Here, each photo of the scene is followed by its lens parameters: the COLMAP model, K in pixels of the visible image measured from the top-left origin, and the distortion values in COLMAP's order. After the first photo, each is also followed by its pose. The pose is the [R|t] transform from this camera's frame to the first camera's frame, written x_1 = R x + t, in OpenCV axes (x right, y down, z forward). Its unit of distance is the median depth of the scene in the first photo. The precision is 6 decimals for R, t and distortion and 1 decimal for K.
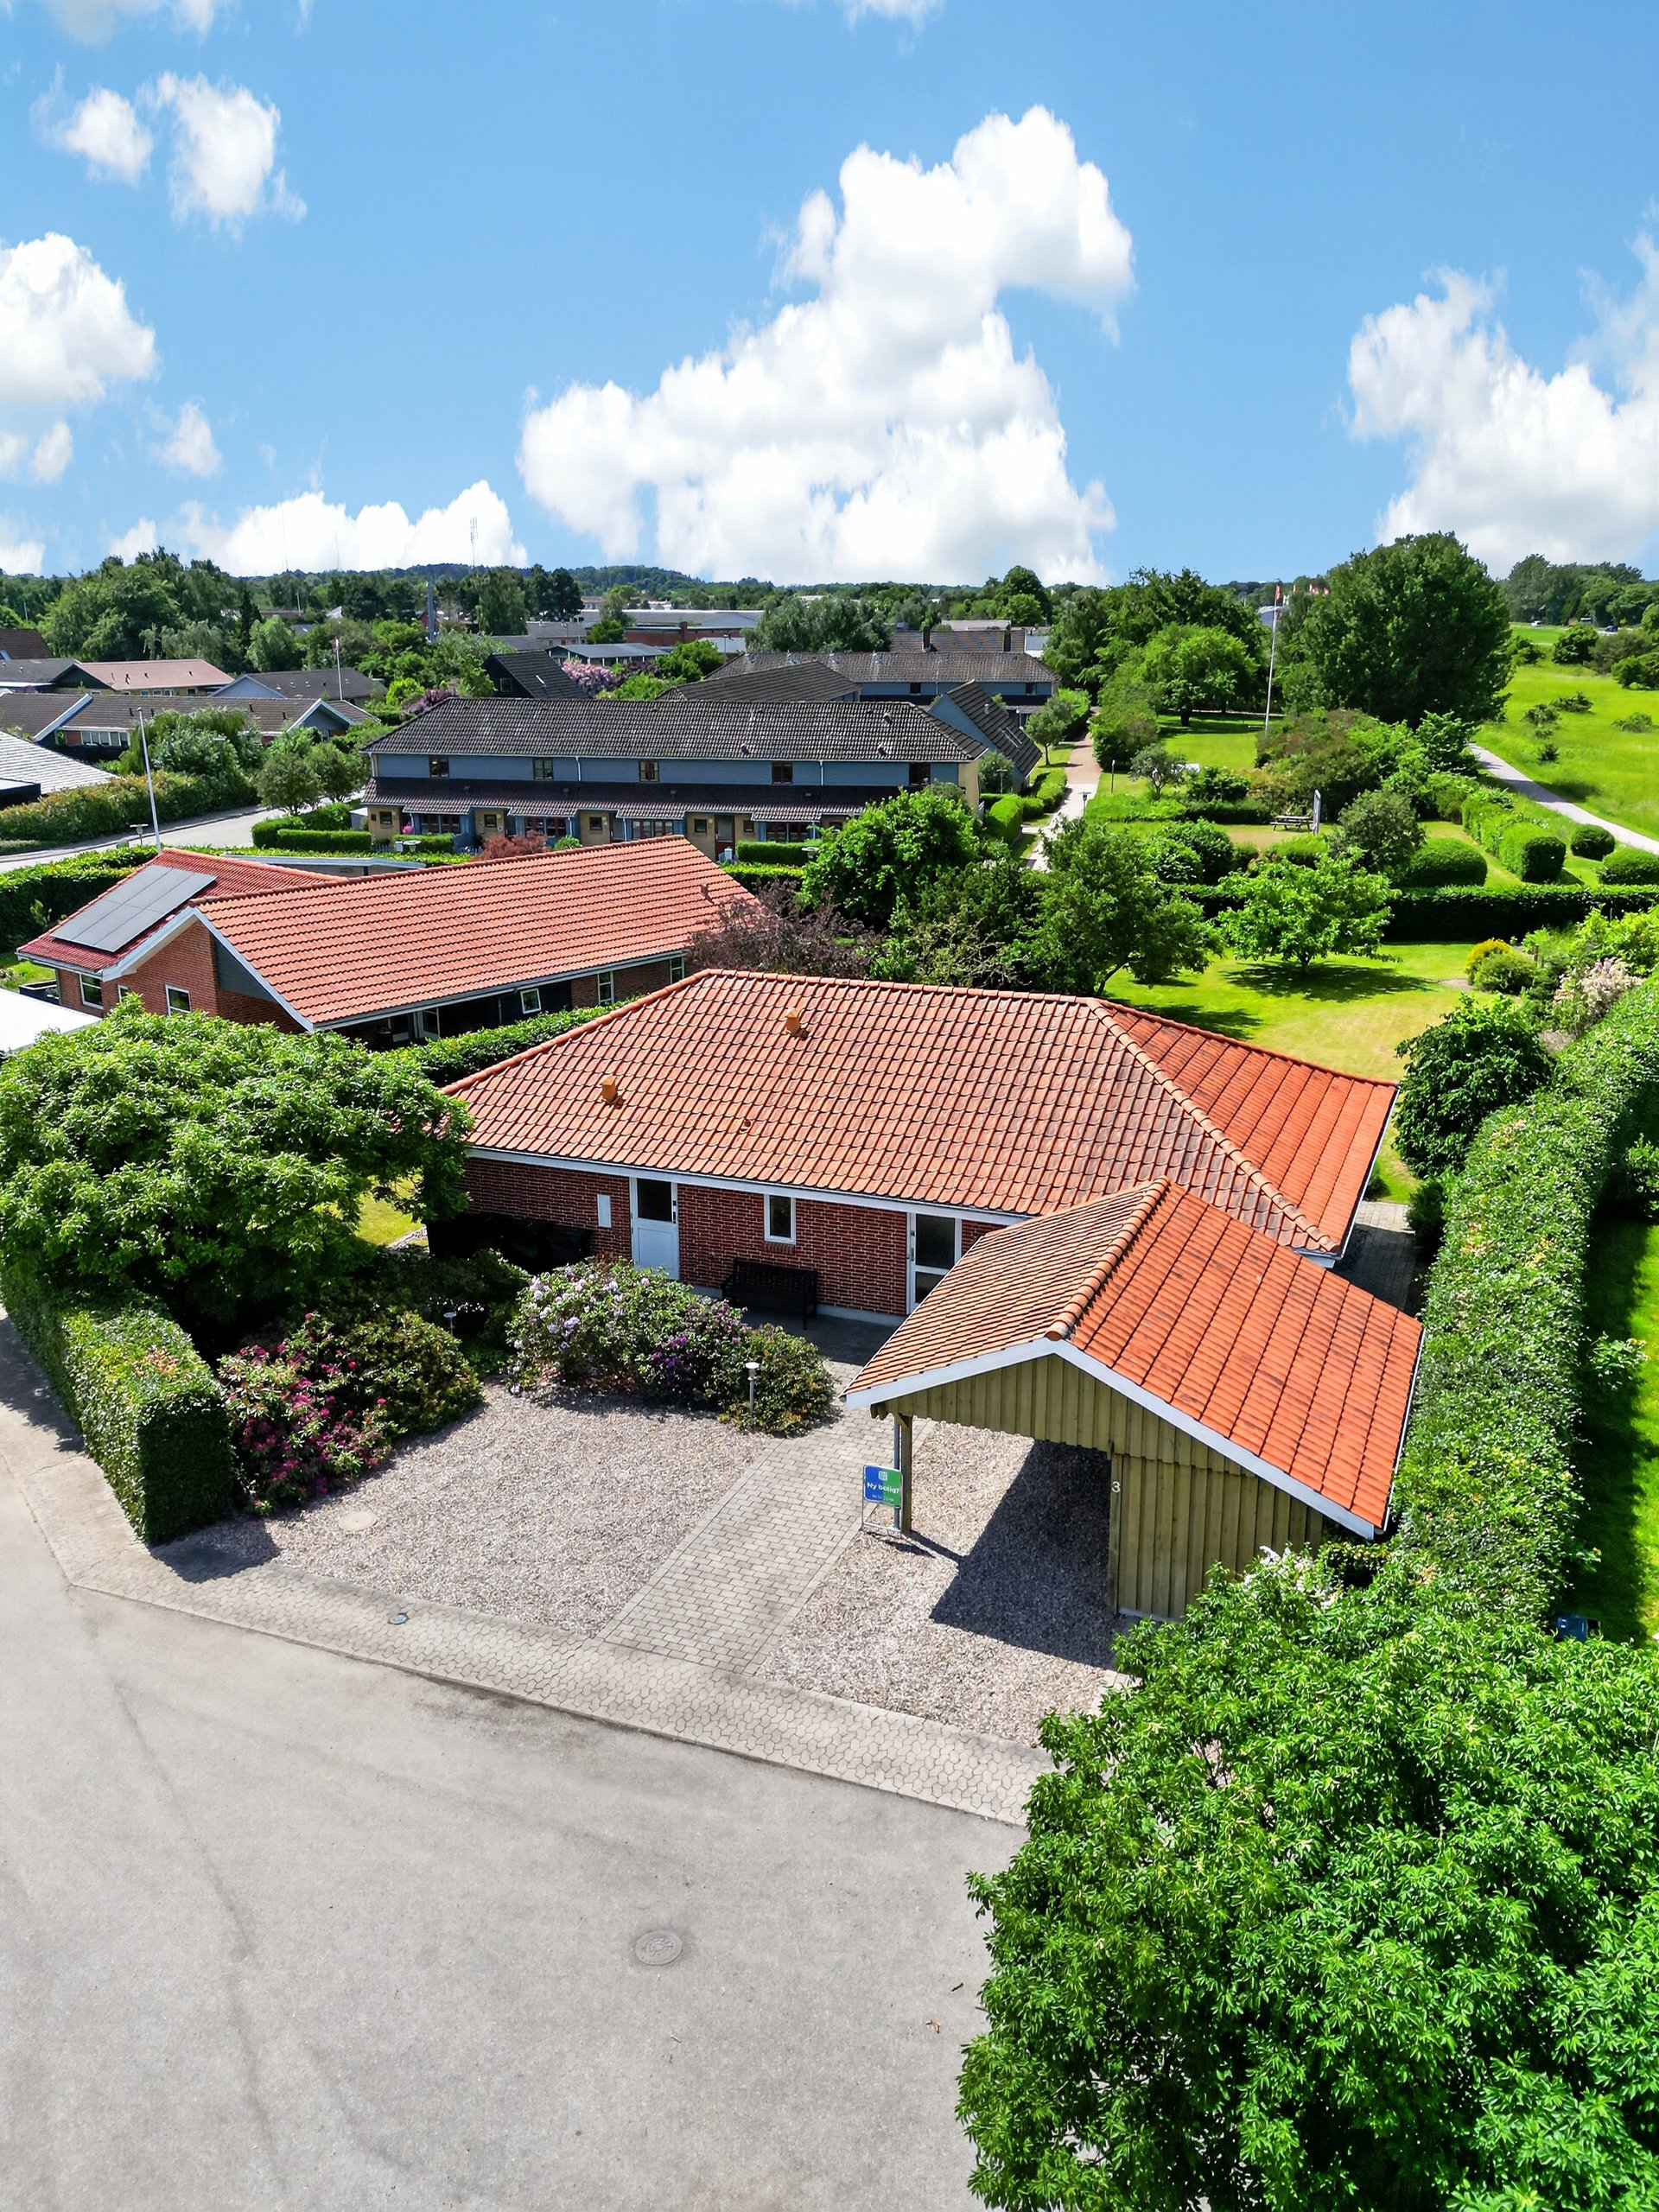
lens RADIAL K [[1748.2, 0, 829.5], [0, 1748.2, 1106.0], [0, 0, 1]] dist [0.071734, -0.075317]
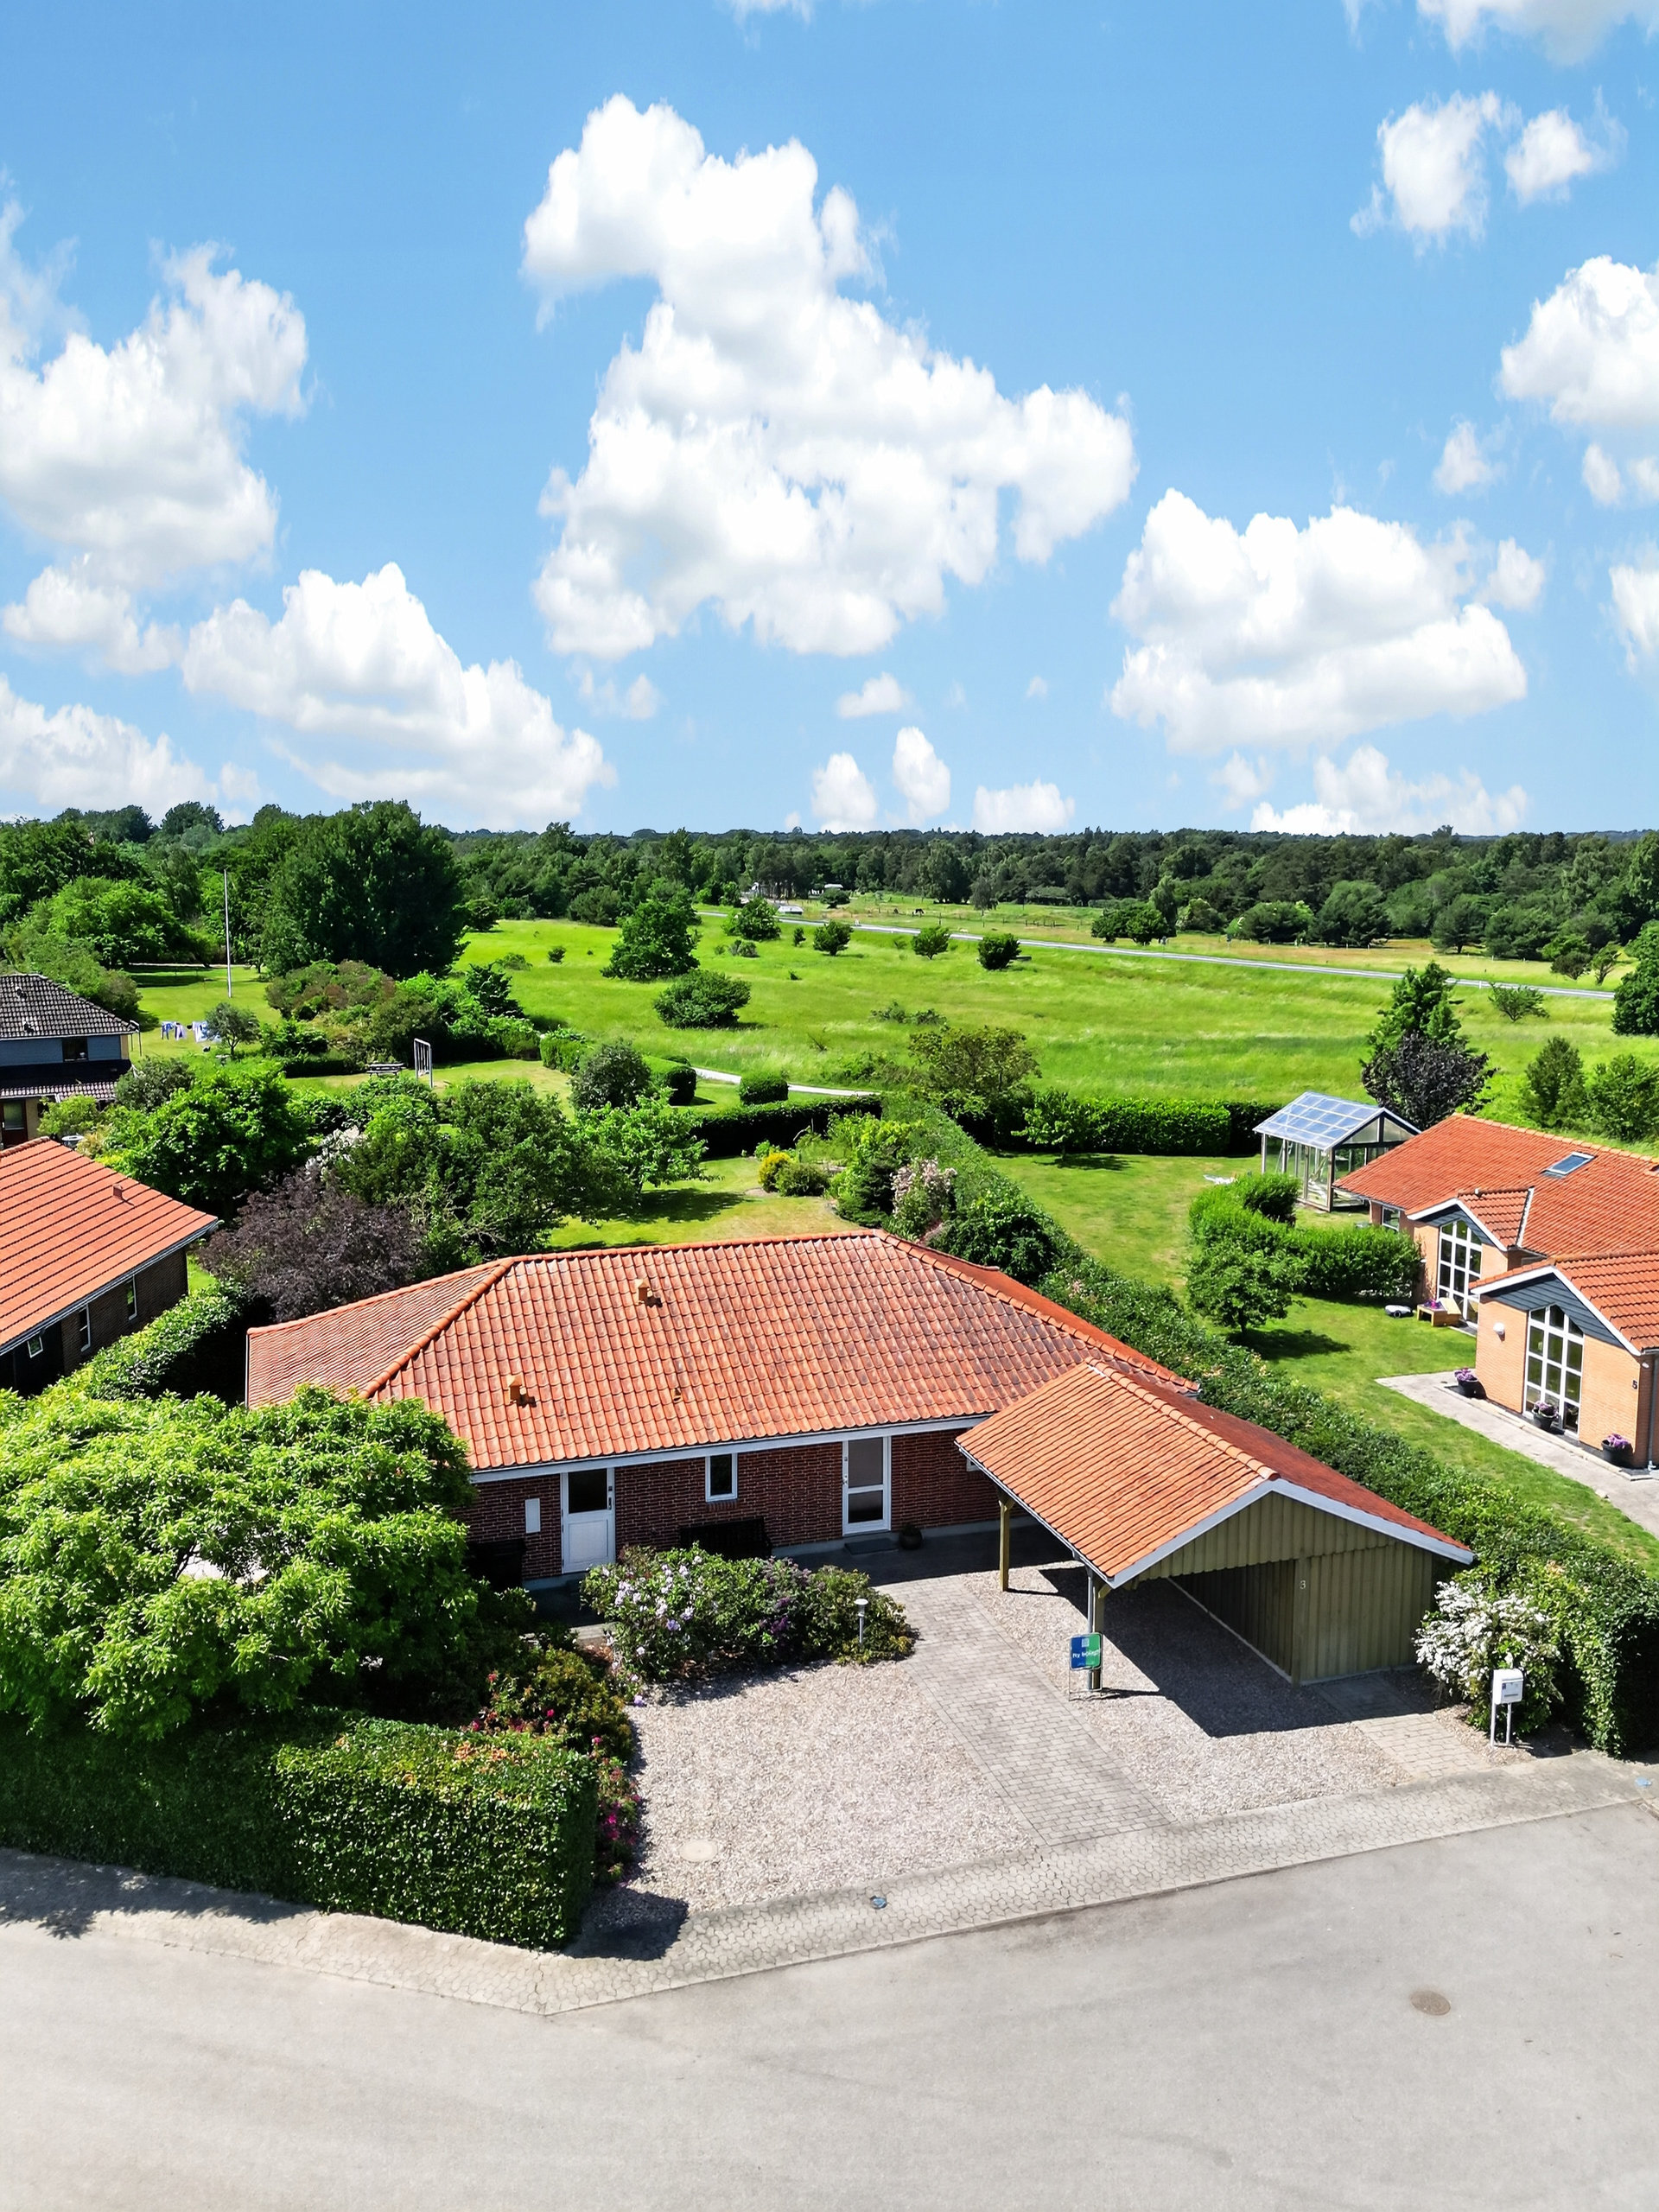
lens RADIAL K [[1748.2, 0, 829.5], [0, 1748.2, 1106.0], [0, 0, 1]] dist [0.071734, -0.075317]
pose [[0.766790, -0.092589, 0.635186, -0.575266], [0.174402, 0.982369, -0.067339, -0.066698], [-0.617752, 0.162413, 0.769418, 0.096437]]
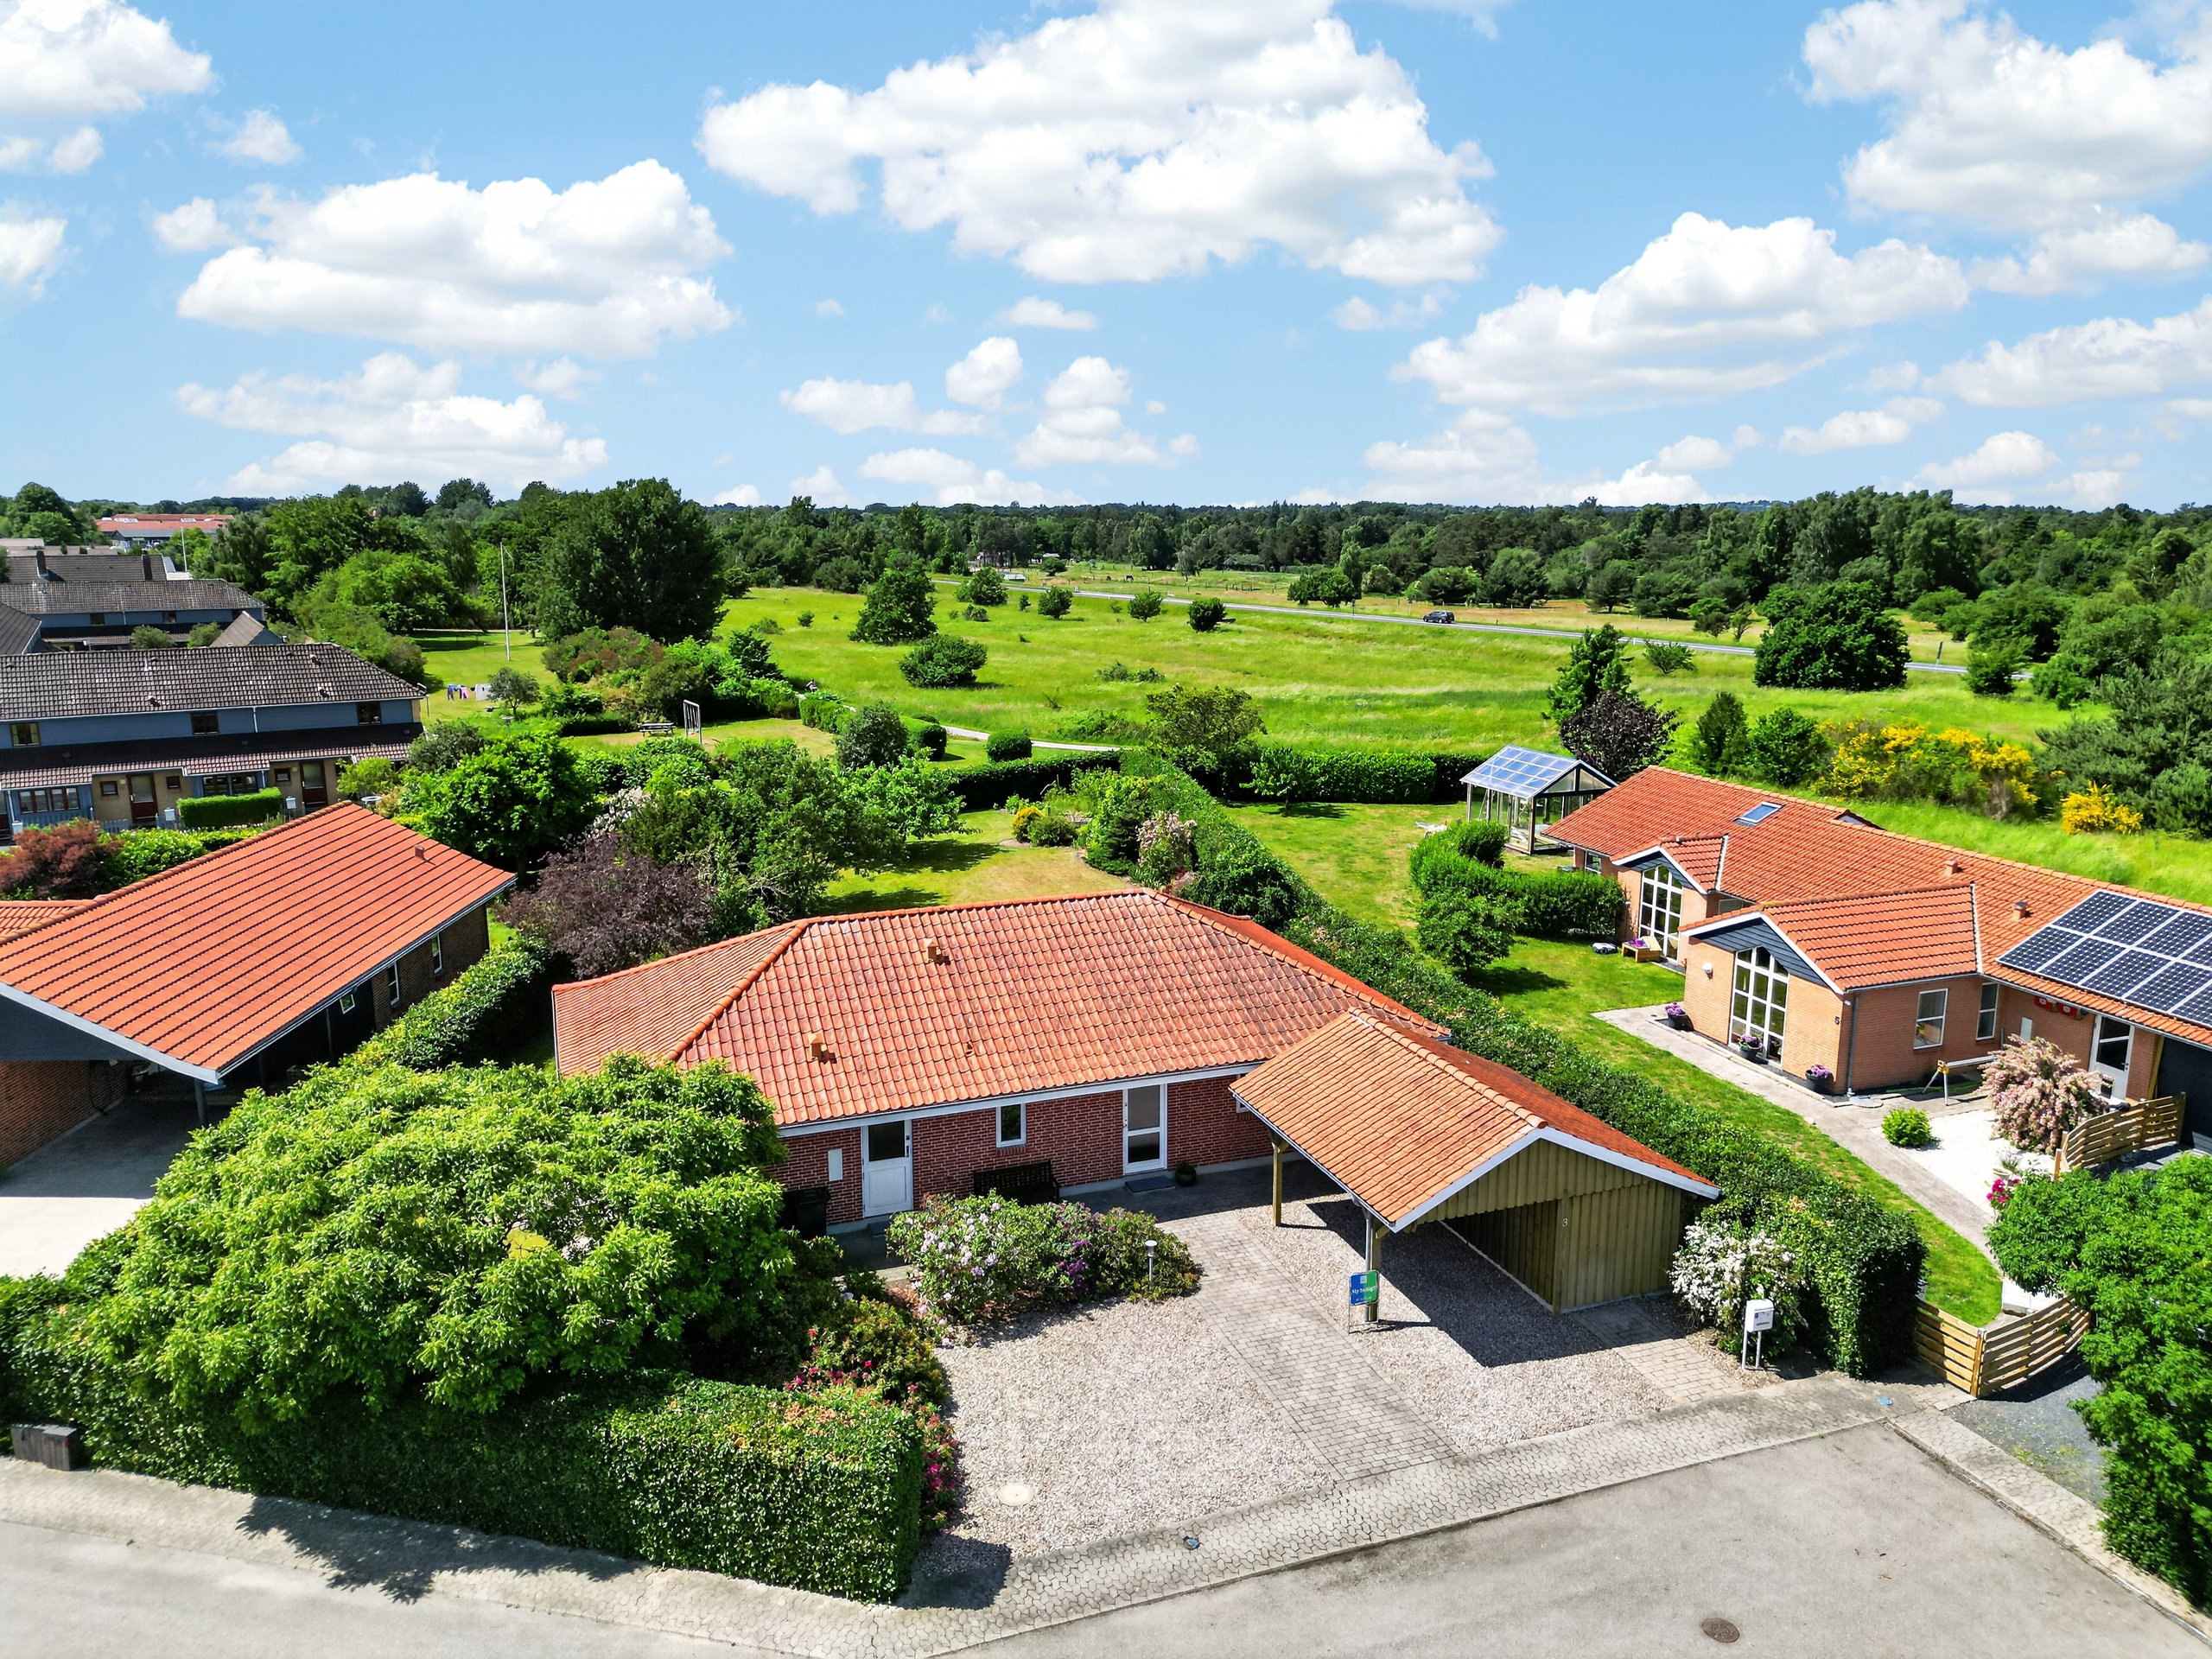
lens RADIAL K [[1546.1, 0, 1101.0], [0, 1546.1, 836.0], [0, 0, 1]] dist [0.079684, -0.086210]
pose [[0.742791, -0.134955, 0.655781, -0.561545], [0.184880, 0.982735, -0.007169, -0.091503], [-0.643491, 0.126566, 0.754917, 0.166233]]
